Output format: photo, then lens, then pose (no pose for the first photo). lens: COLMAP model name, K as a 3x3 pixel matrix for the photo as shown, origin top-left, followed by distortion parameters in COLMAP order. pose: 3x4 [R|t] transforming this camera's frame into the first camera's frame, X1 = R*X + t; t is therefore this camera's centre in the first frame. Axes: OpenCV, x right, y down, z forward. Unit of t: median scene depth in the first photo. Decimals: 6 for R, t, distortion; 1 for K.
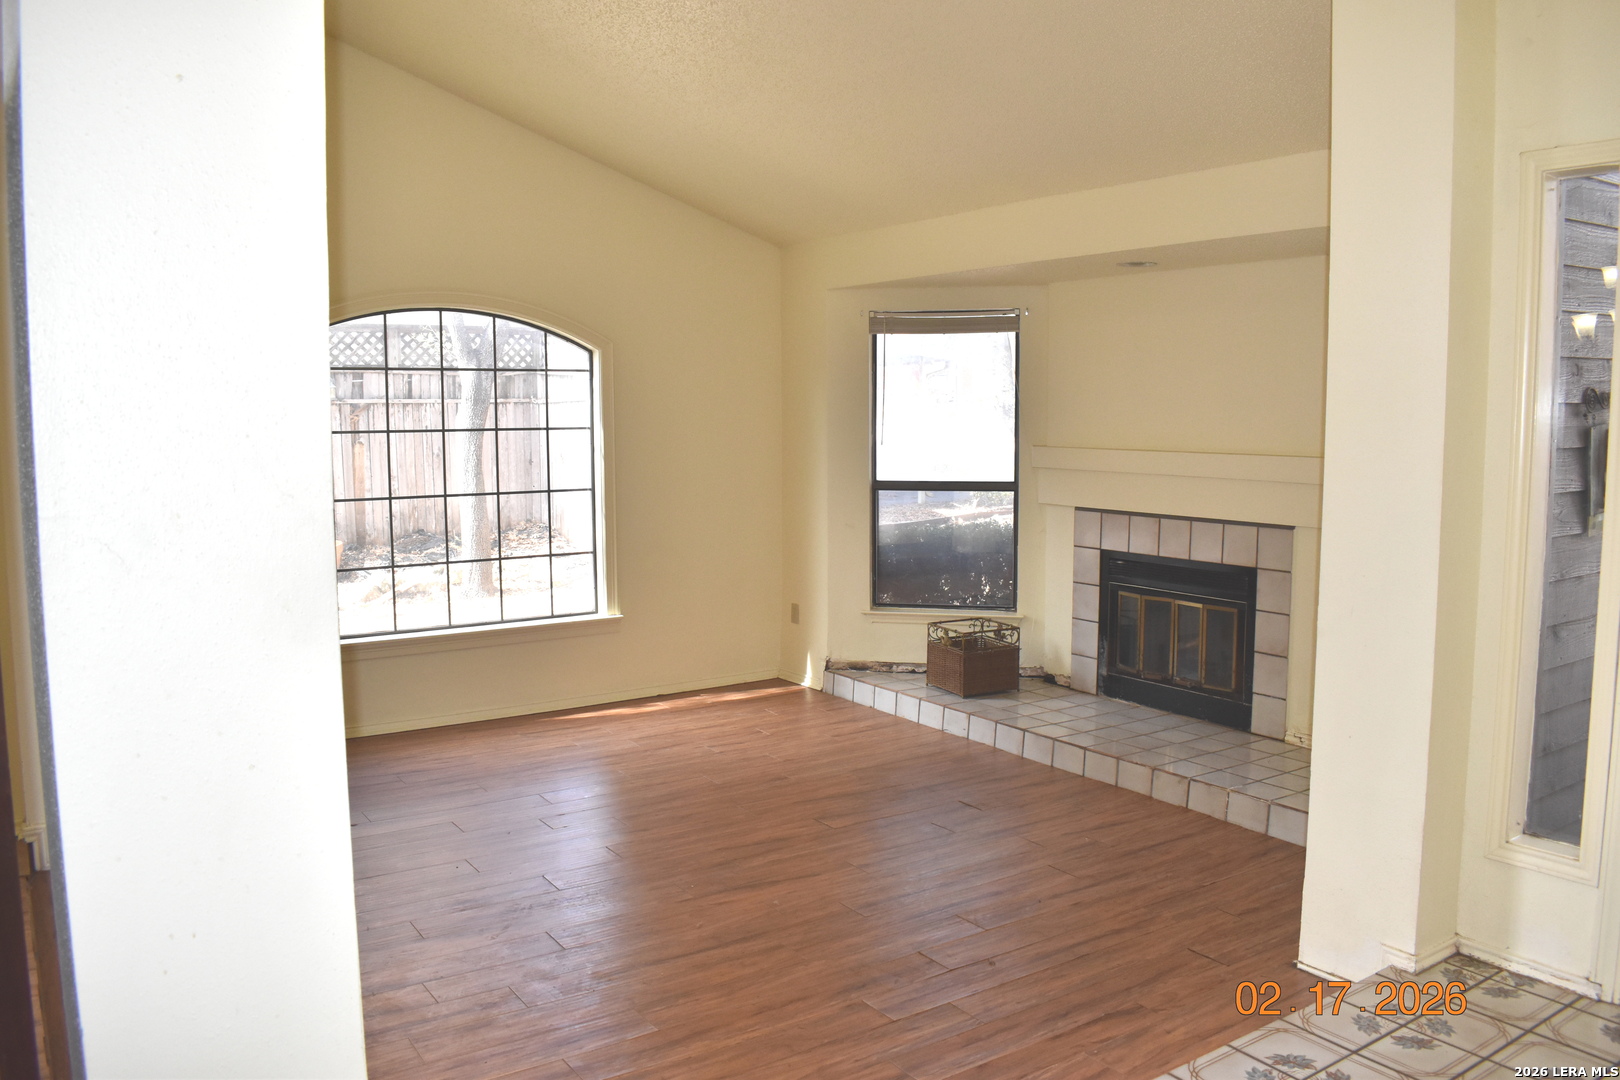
lens RADIAL K [[1249.6, 0, 820.7], [0, 1249.6, 541.4], [0, 0, 1]] dist [-0.066775, -0.001809]
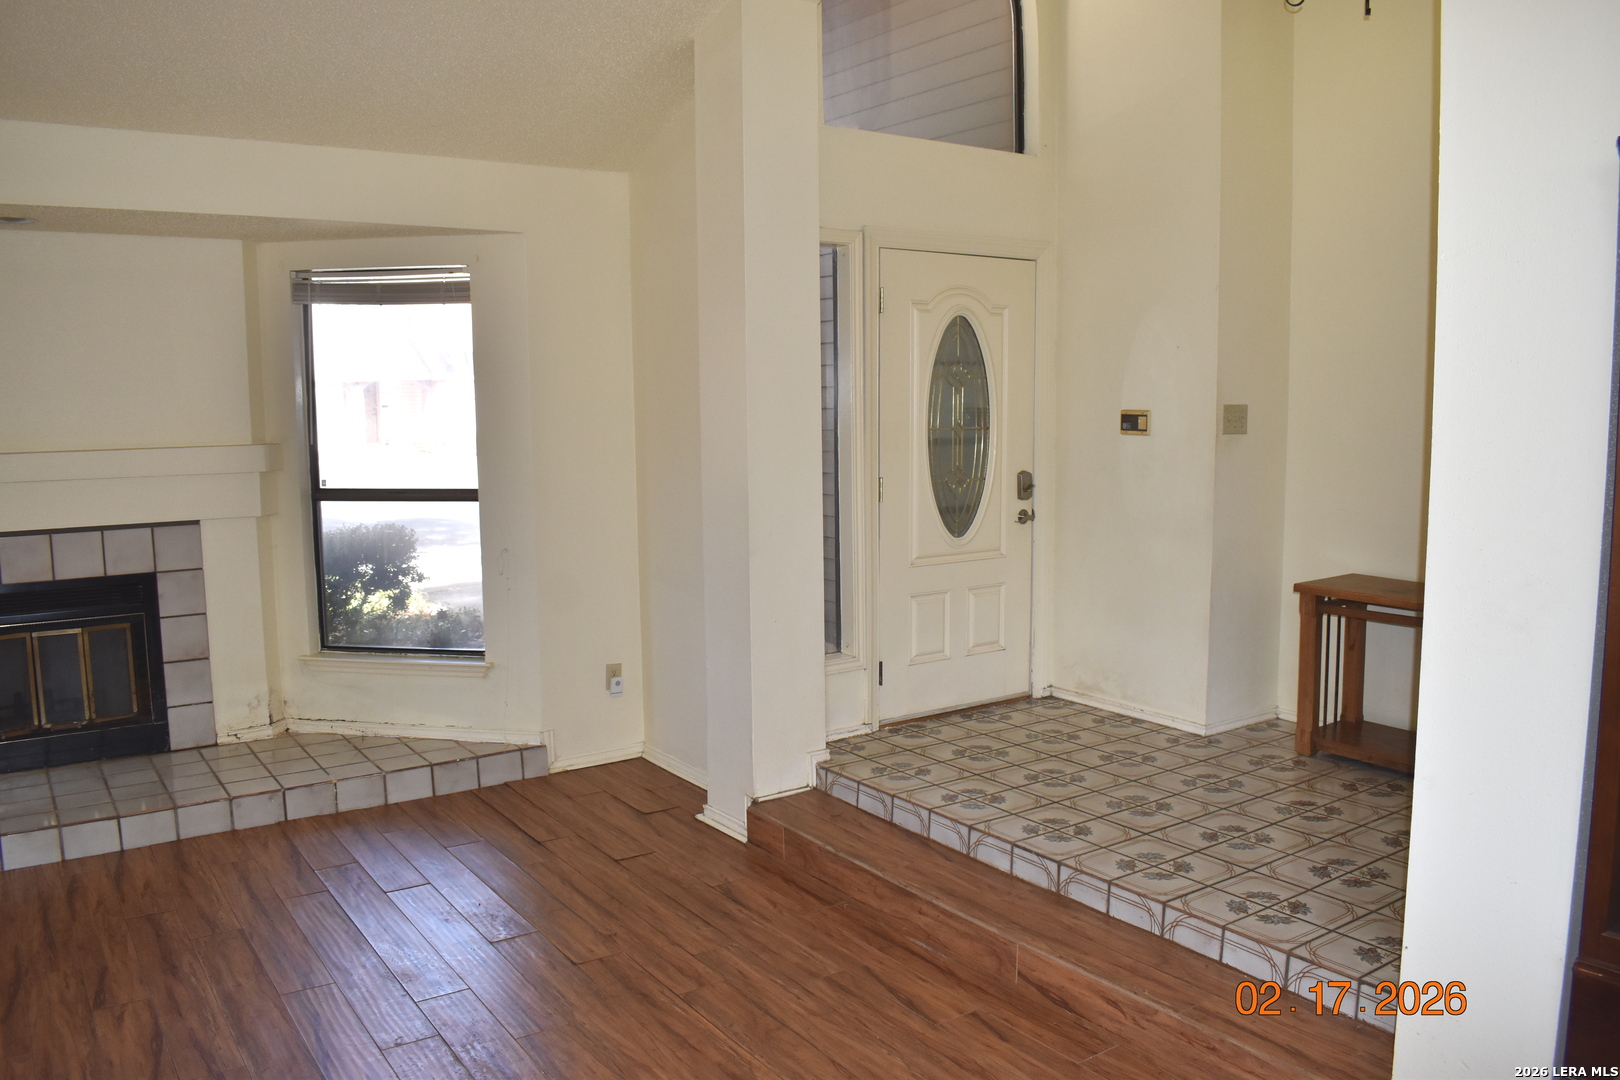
lens RADIAL K [[1249.6, 0, 820.7], [0, 1249.6, 541.4], [0, 0, 1]] dist [-0.066775, -0.001809]
pose [[-0.003568, -0.117637, 0.993050, -0.555251], [0.106660, 0.987347, 0.117345, -0.055834], [-0.994289, 0.106338, 0.009024, 0.512767]]
